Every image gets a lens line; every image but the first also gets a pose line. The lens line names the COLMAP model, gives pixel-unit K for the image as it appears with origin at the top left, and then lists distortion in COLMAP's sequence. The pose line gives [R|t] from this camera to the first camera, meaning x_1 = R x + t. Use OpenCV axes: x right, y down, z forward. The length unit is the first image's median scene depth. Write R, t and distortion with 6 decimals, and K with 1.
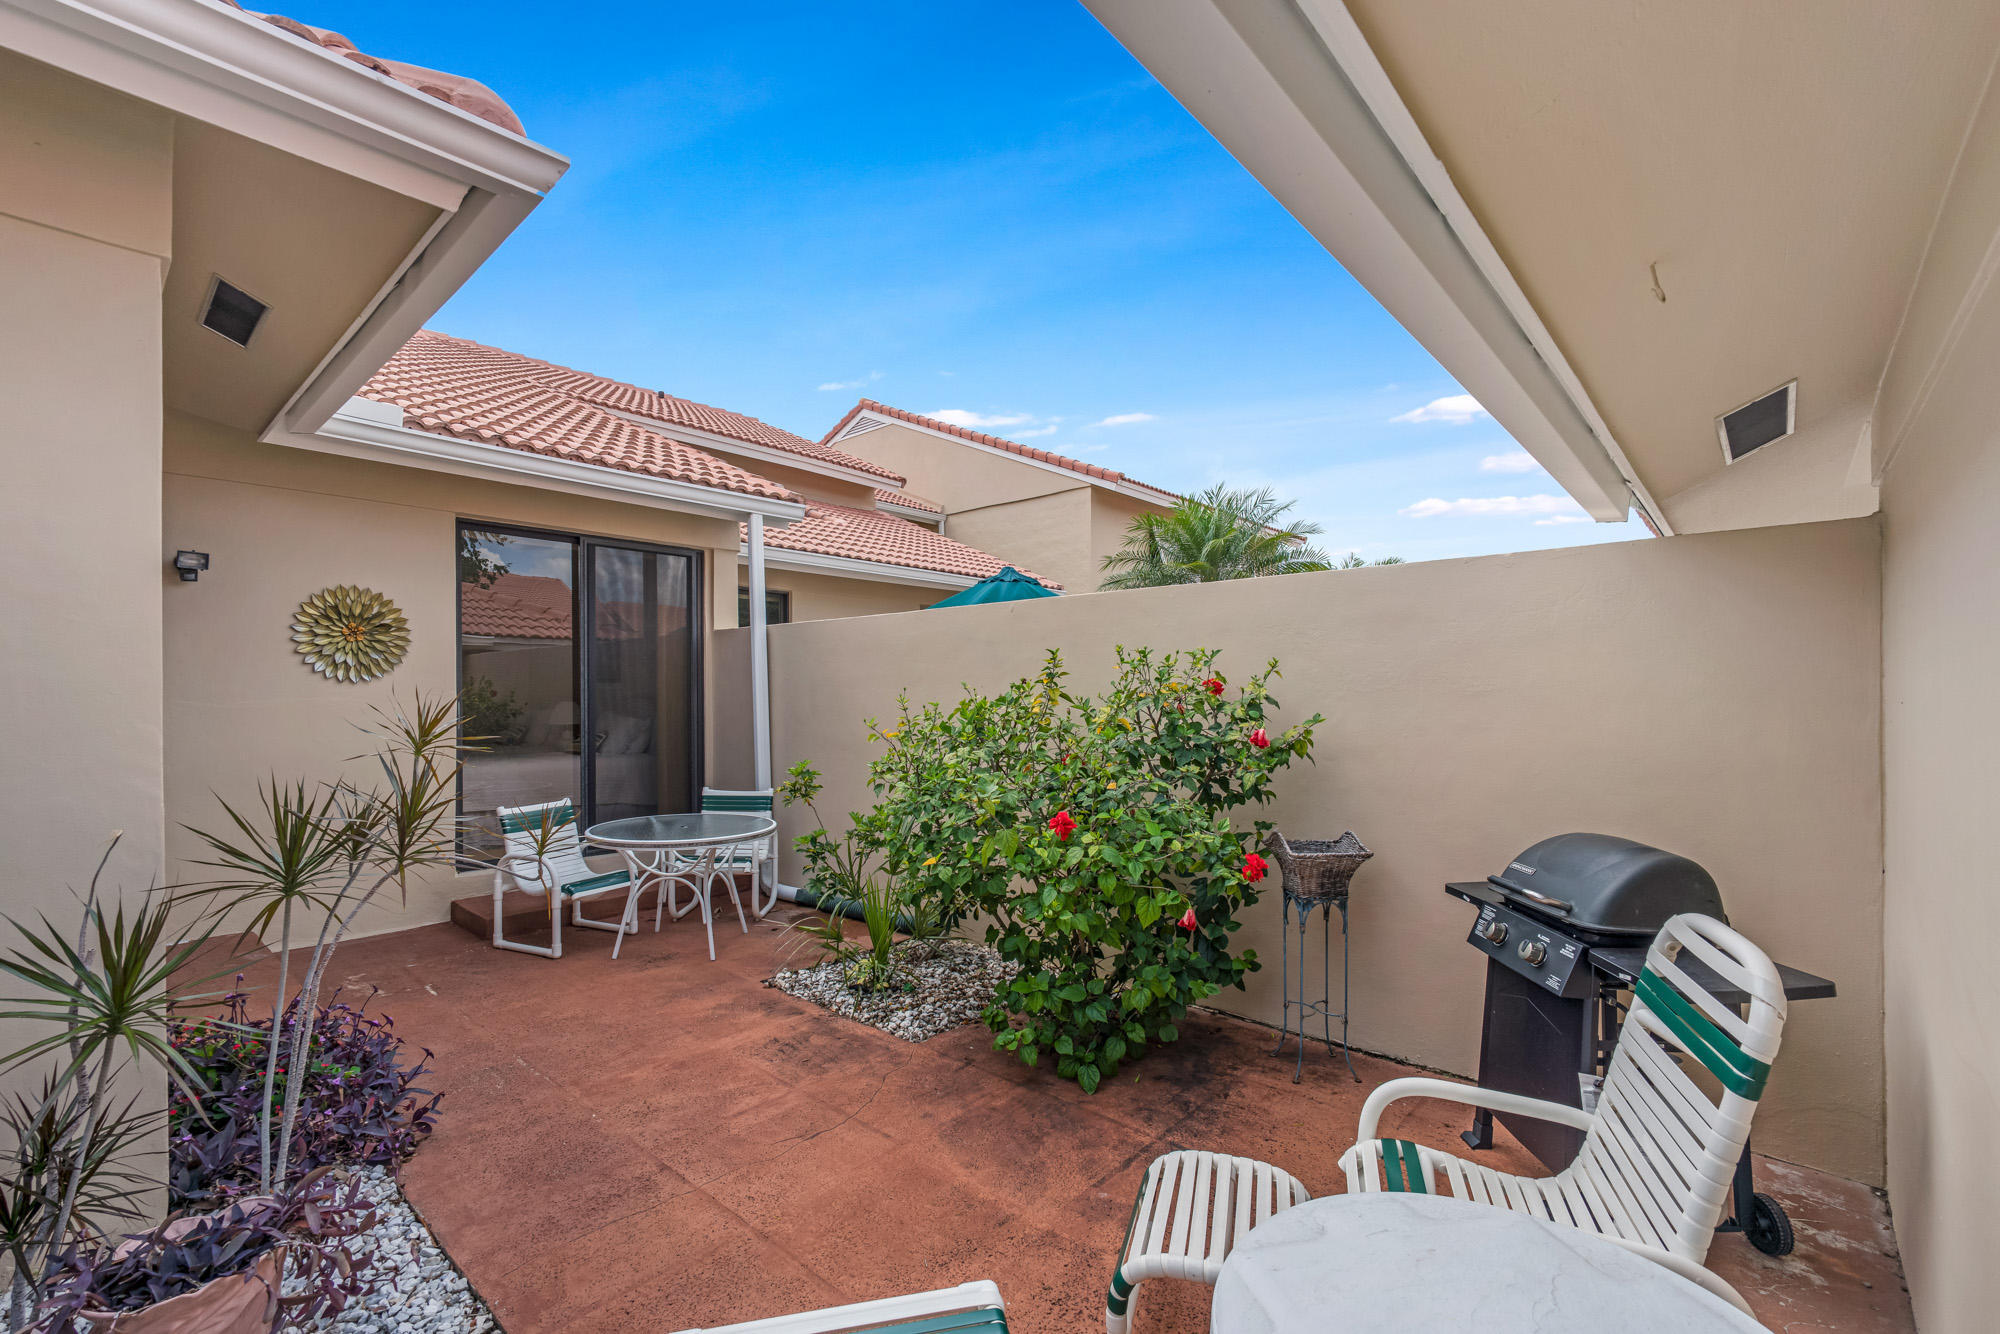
lens RADIAL K [[860.2, 0, 1000.8], [0, 860.2, 685.3], [0, 0, 1]] dist [0.003959, 0.000156]
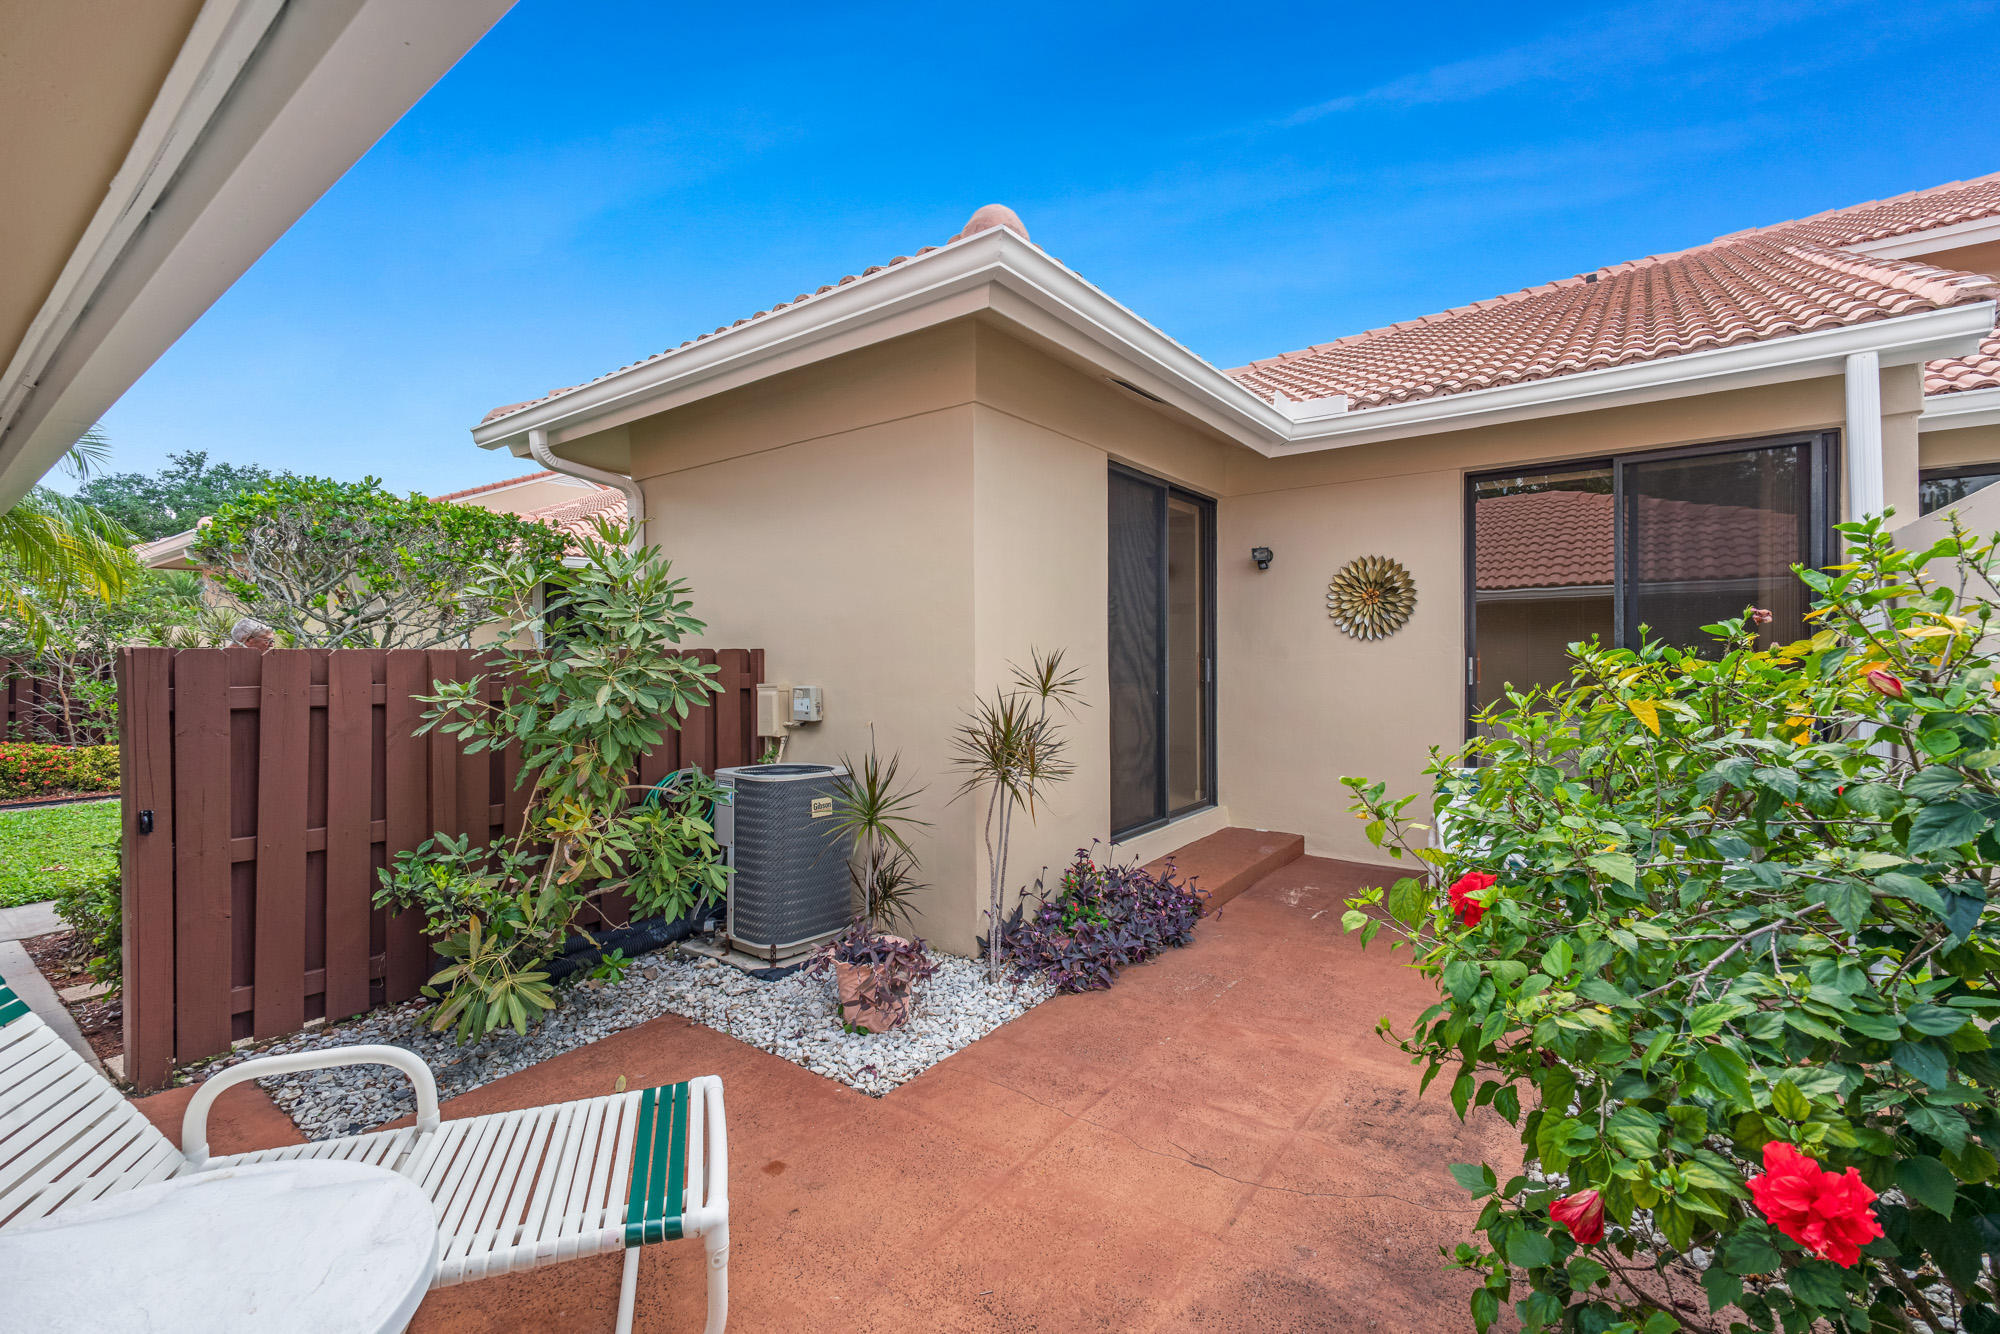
lens RADIAL K [[860.2, 0, 999.1], [0, 860.2, 657.2], [0, 0, 1]] dist [0.003959, 0.000156]
pose [[0.083999, 0.004047, -0.996458, 0.348009], [0.015672, 0.999863, 0.005382, 0.005086], [0.996343, -0.016069, 0.083924, 0.414470]]
